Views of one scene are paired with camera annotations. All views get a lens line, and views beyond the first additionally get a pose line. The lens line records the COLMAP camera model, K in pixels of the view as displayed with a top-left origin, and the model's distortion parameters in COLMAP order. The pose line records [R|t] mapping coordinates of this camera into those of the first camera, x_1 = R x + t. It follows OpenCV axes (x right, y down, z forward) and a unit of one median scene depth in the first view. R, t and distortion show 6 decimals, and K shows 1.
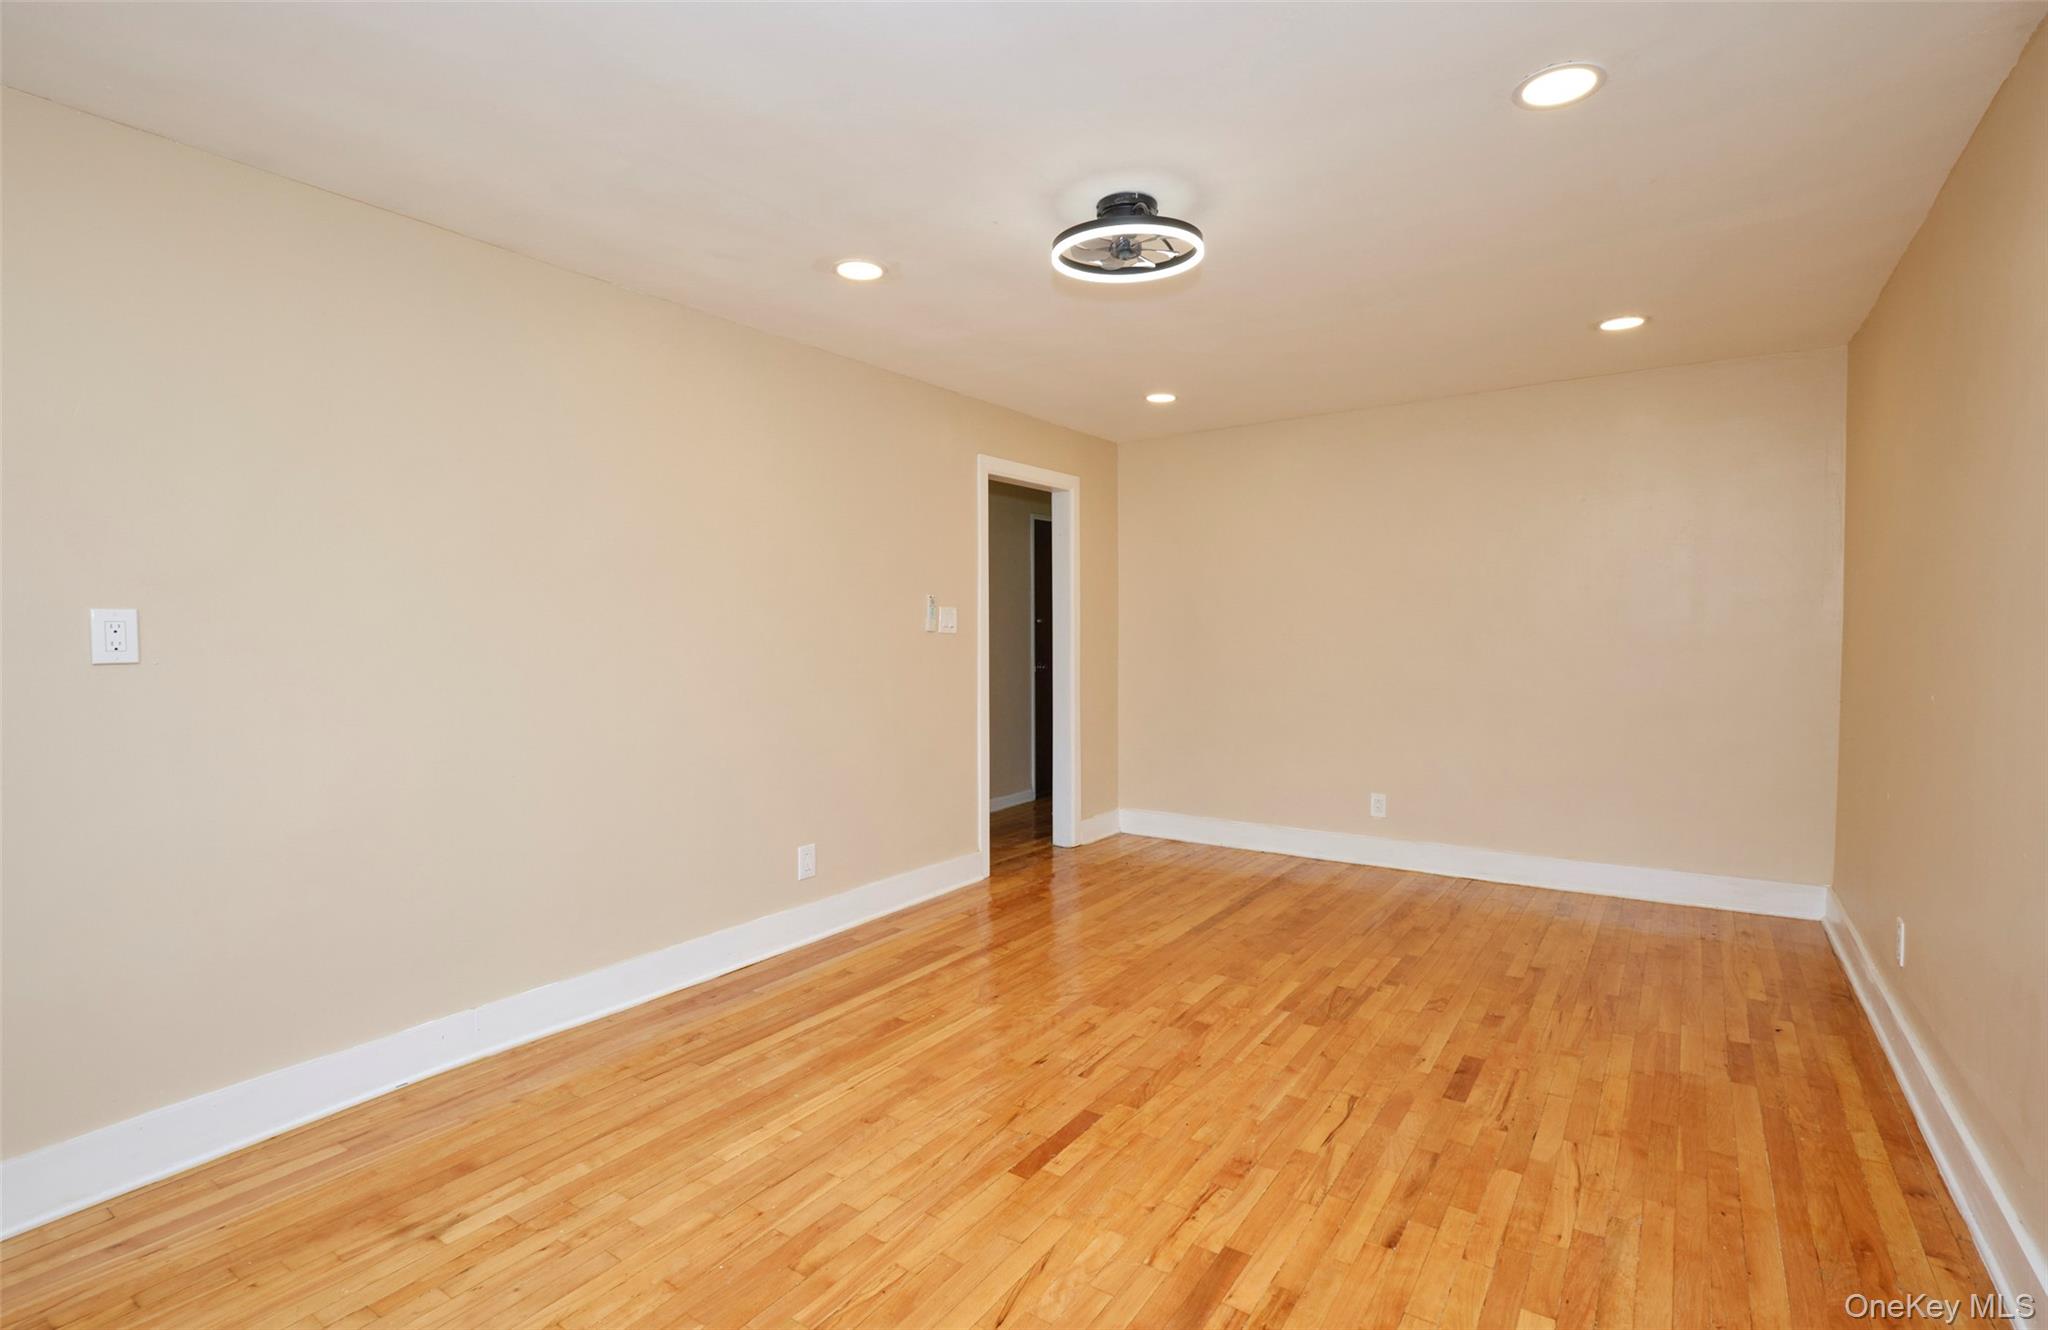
lens RADIAL K [[962.9, 0, 1026.2], [0, 962.9, 662.8], [0, 0, 1]] dist [0.007617, -0.000892]
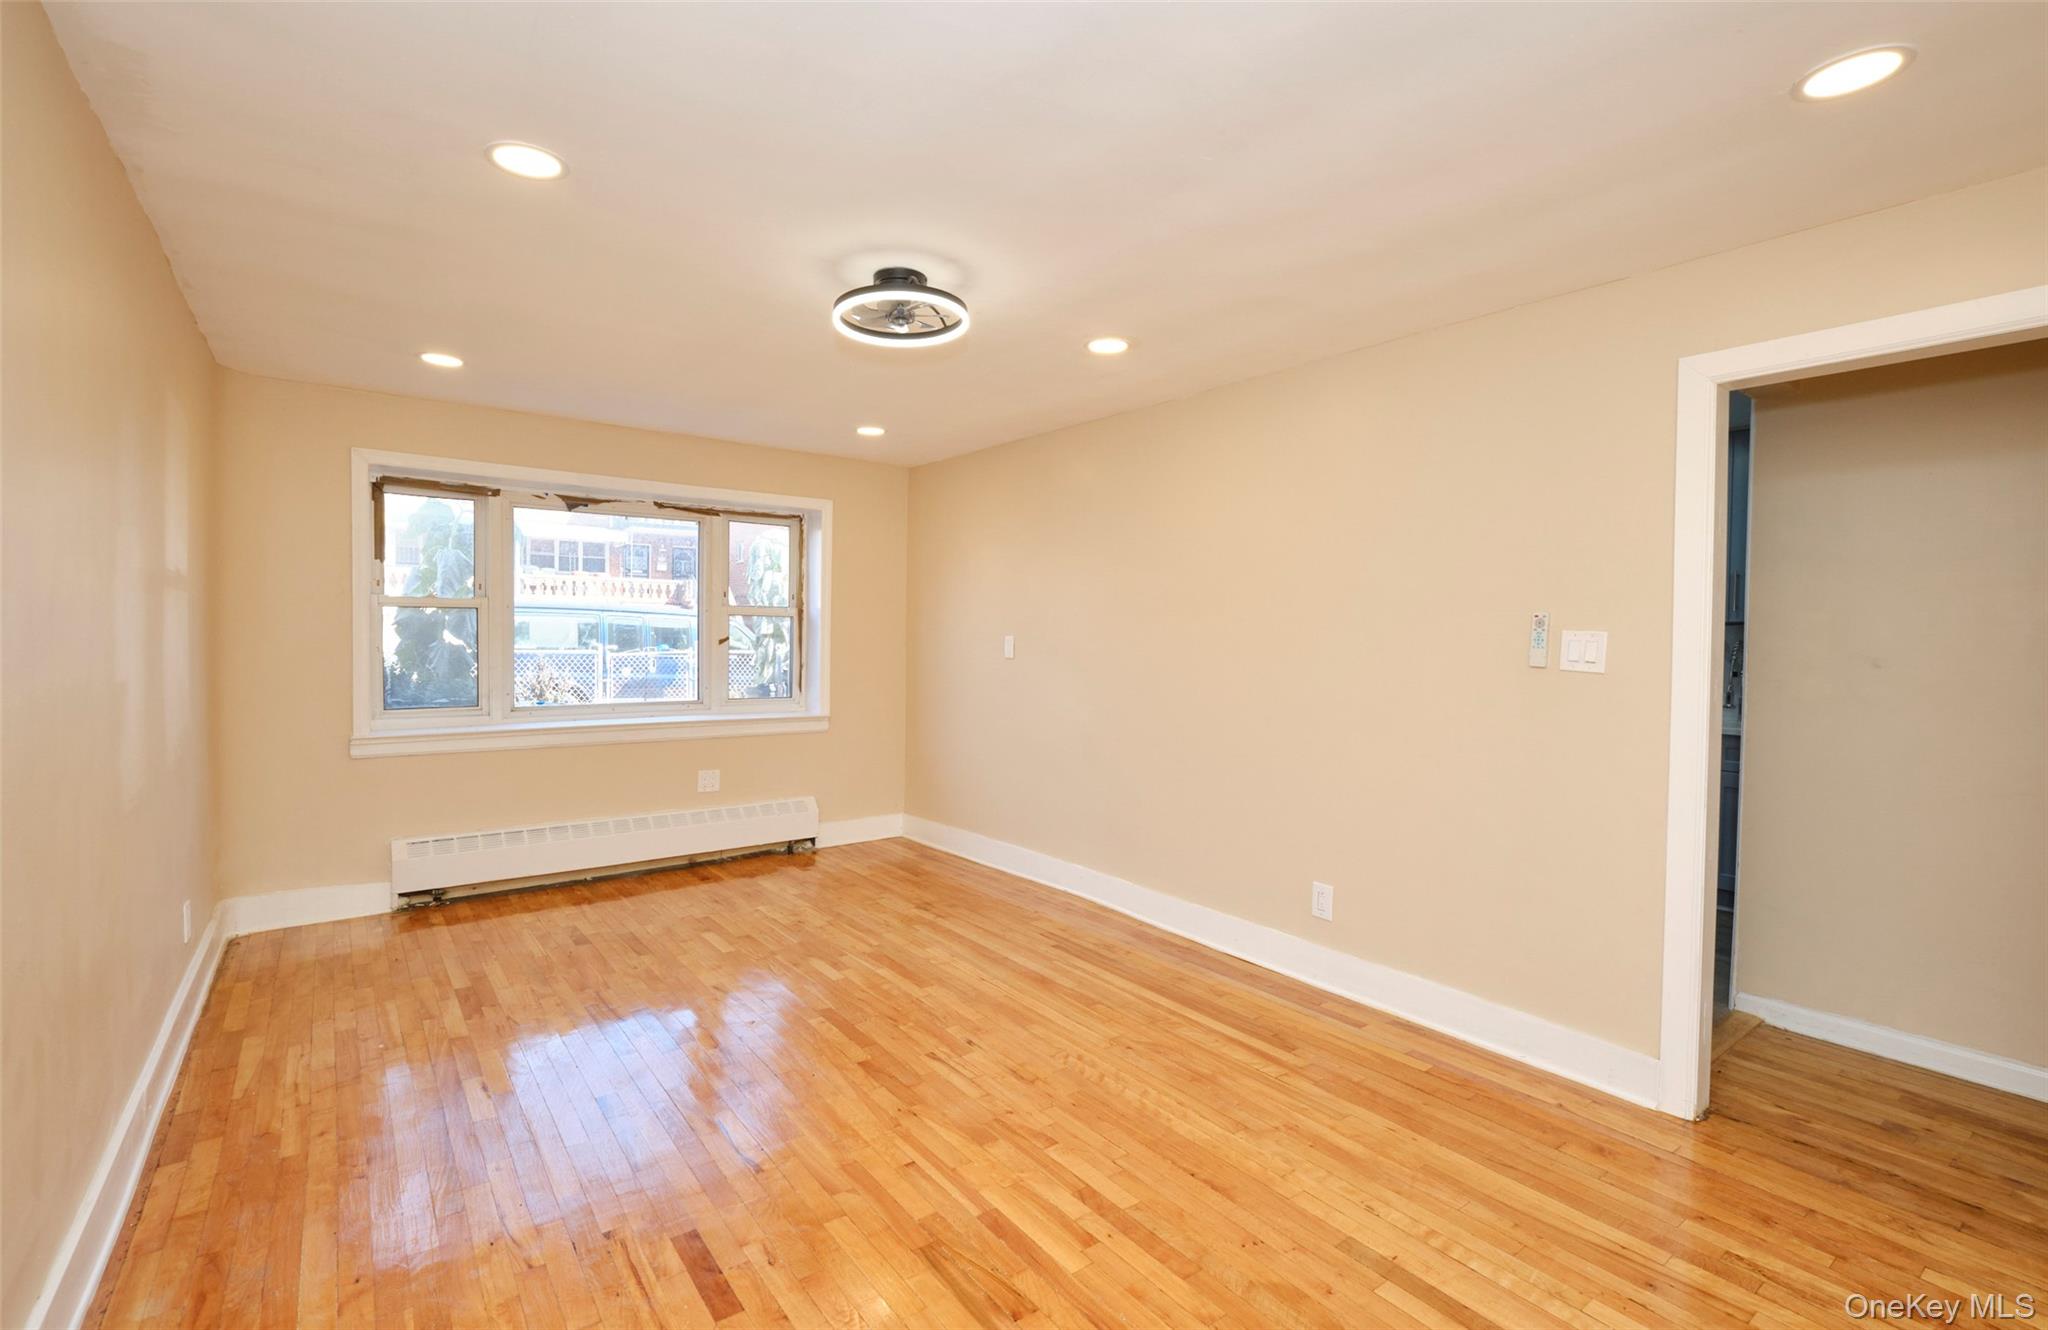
lens RADIAL K [[922.4, 0, 1023.8], [0, 922.4, 664.0], [0, 0, 1]] dist [-0.002748, -0.002780]
pose [[-0.326574, 0.026615, -0.944797, 0.937032], [-0.048940, 0.997786, 0.045024, -0.069072], [0.943904, 0.060942, -0.324549, 1.306889]]
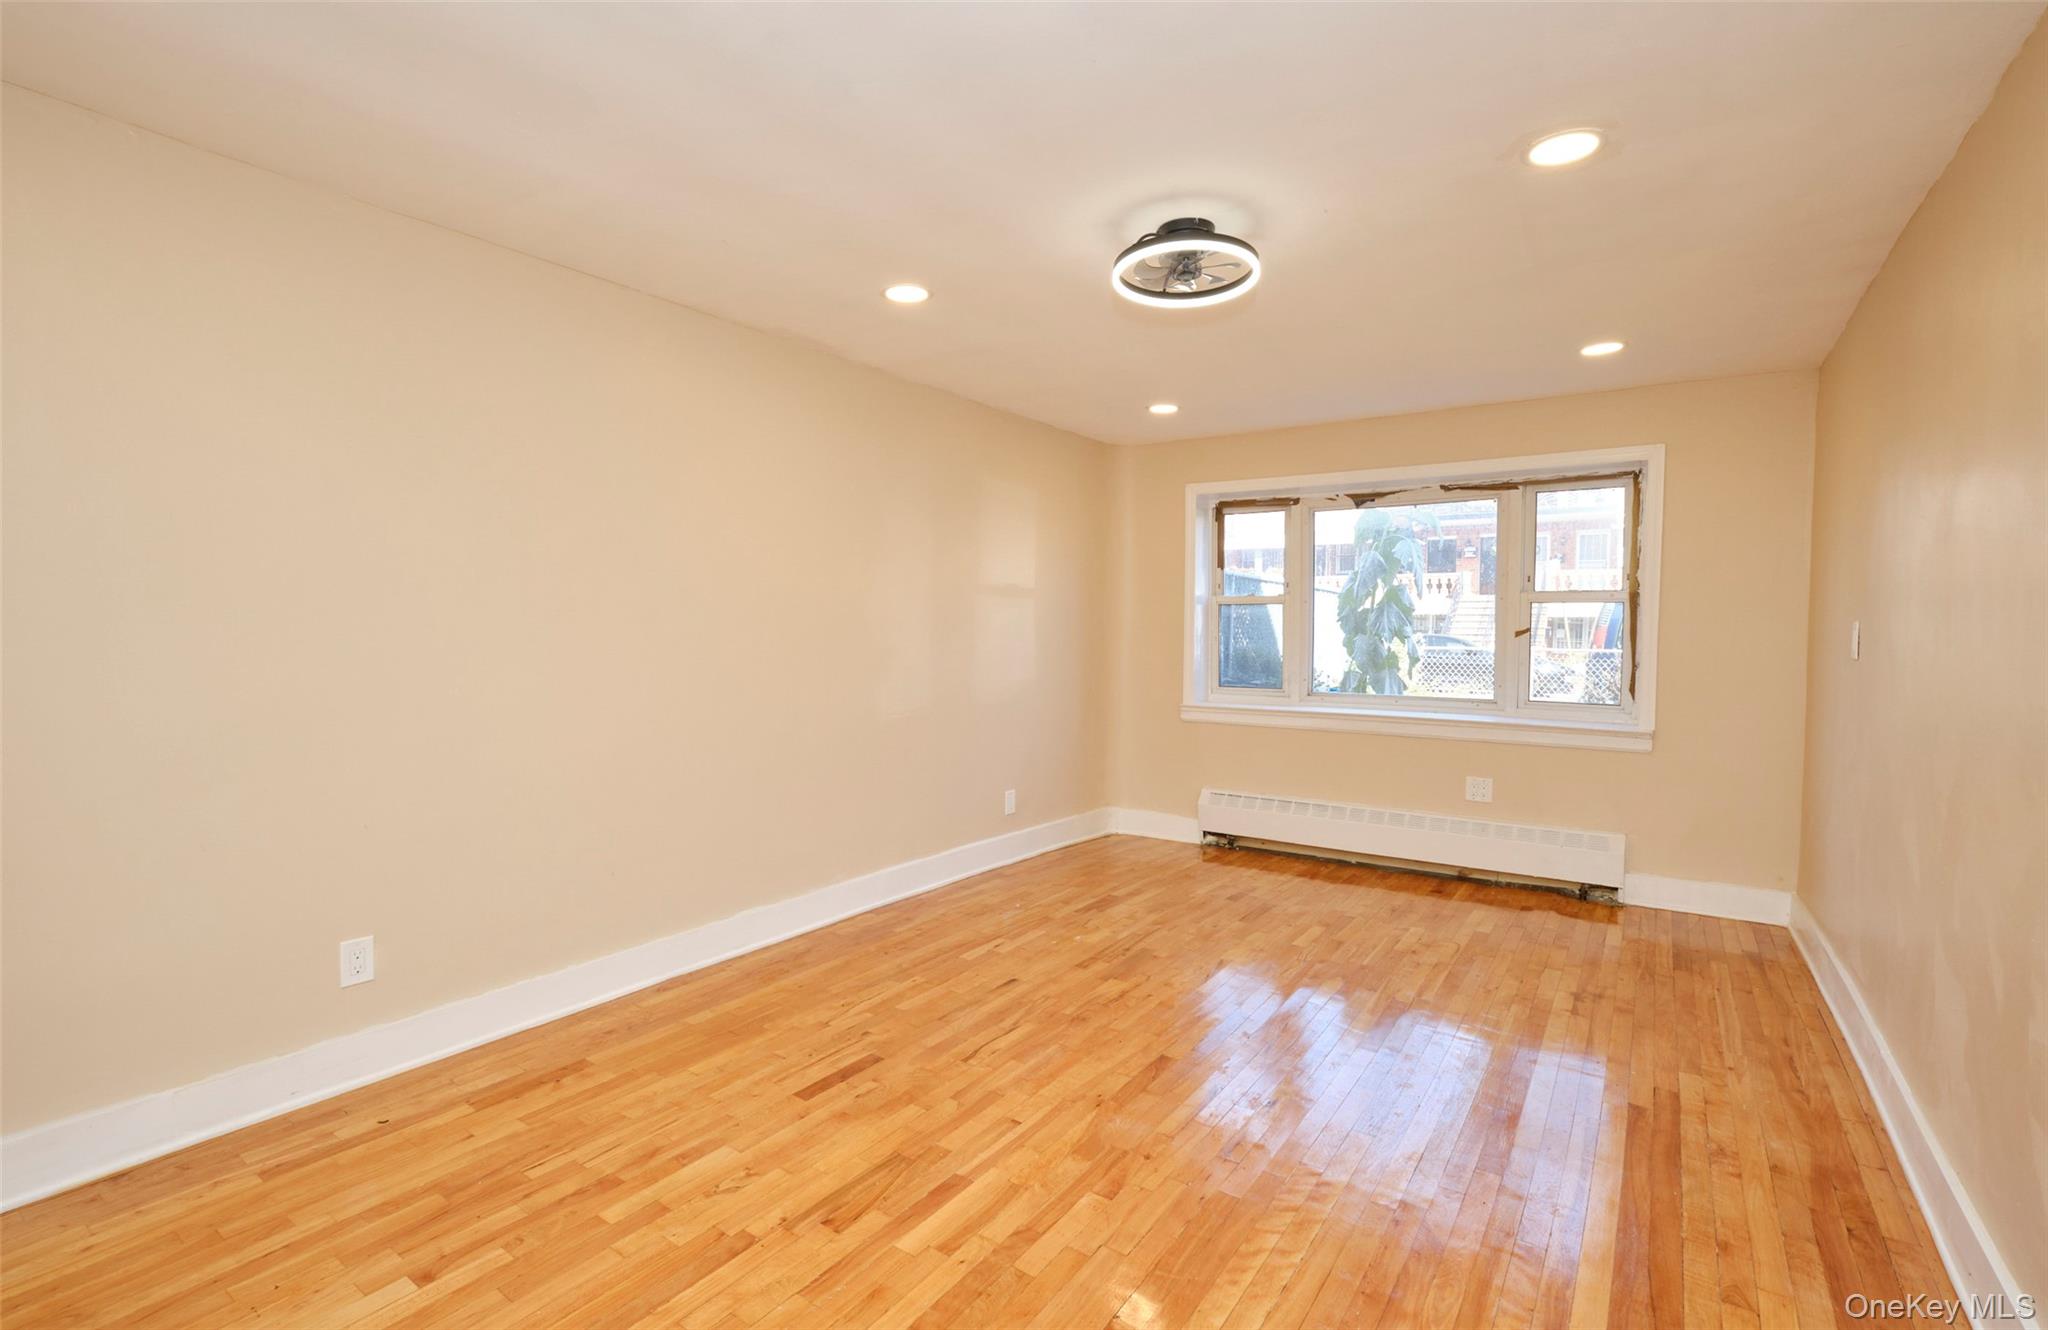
lens RADIAL K [[922.4, 0, 996.4], [0, 922.4, 667.1], [0, 0, 1]] dist [-0.002748, -0.002780]
pose [[-0.999478, -0.006102, 0.031714, 0.239538], [-0.003415, 0.996452, 0.084094, -0.074805], [-0.032114, 0.083942, -0.995953, 1.762698]]
